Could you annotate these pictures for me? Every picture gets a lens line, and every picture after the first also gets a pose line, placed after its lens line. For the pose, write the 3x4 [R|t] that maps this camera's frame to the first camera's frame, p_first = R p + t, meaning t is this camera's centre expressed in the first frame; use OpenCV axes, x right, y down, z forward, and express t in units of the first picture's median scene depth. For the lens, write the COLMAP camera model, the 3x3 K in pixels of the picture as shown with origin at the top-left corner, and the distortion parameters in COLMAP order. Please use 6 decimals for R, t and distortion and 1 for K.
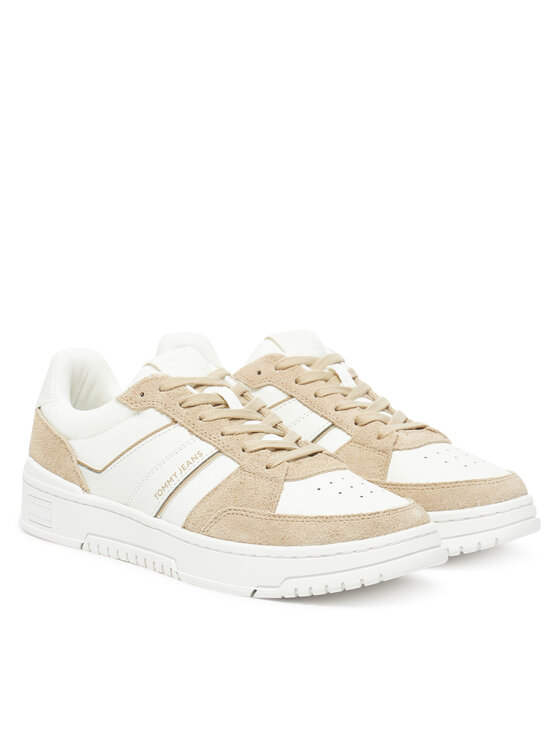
lens RADIAL K [[2169.2, 0, 280.0], [0, 2169.2, 373.0], [0, 0, 1]] dist [-0.032672, -0.080178]
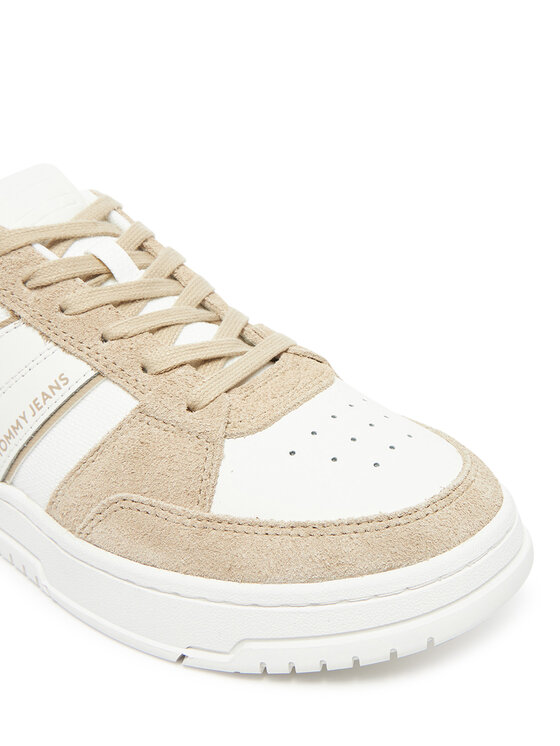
lens RADIAL K [[1006.5, 0, 280.0], [0, 1006.5, 373.0], [0, 0, 1]] dist [-0.025440, -0.025656]
pose [[0.996869, -0.069128, 0.038392, 0.006990], [0.055996, 0.959954, 0.274505, -0.029722], [-0.055831, -0.271495, 0.960819, 0.757185]]
